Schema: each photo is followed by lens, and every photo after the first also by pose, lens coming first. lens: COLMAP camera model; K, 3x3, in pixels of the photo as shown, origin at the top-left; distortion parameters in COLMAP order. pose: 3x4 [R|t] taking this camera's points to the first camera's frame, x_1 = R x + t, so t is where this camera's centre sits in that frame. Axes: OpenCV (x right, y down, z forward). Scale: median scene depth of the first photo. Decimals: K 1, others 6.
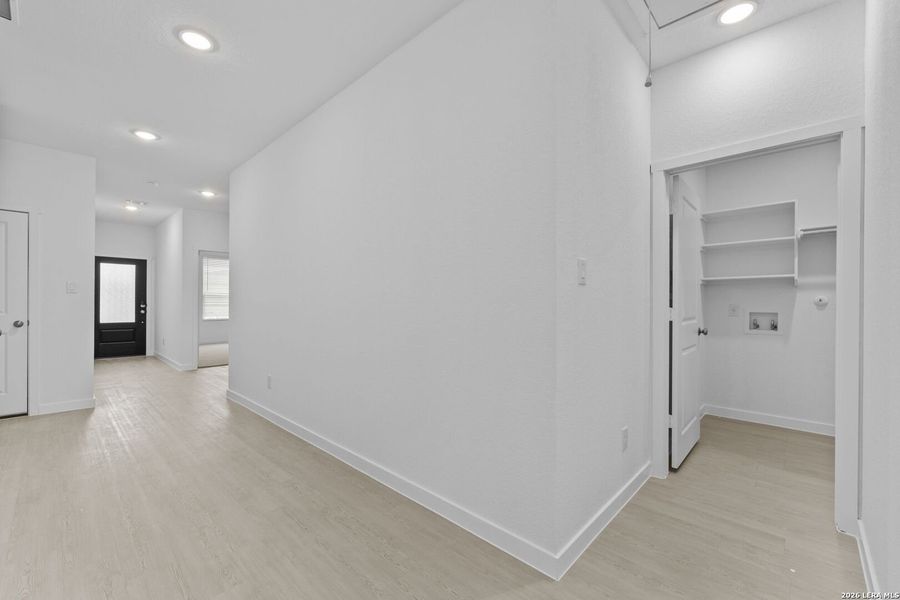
lens RADIAL K [[368.5, 0, 451.2], [0, 368.5, 299.0], [0, 0, 1]] dist [0.003191, 0.000930]
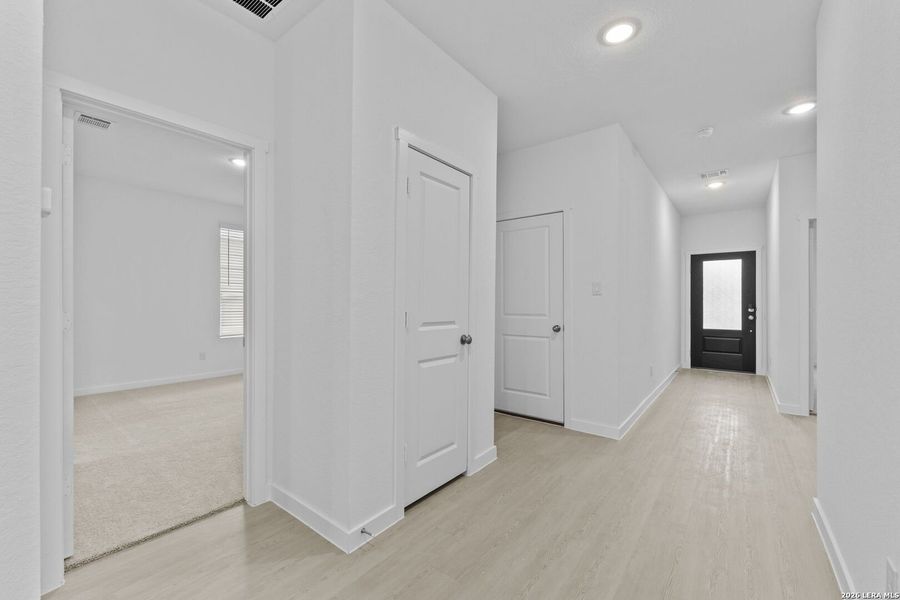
lens RADIAL K [[368.5, 0, 451.2], [0, 368.5, 299.0], [0, 0, 1]] dist [0.003191, 0.000930]
pose [[0.086021, -0.009253, -0.996250, -0.111713], [0.004736, 0.999949, -0.008878, -0.000951], [0.996282, -0.003954, 0.086060, 0.305449]]
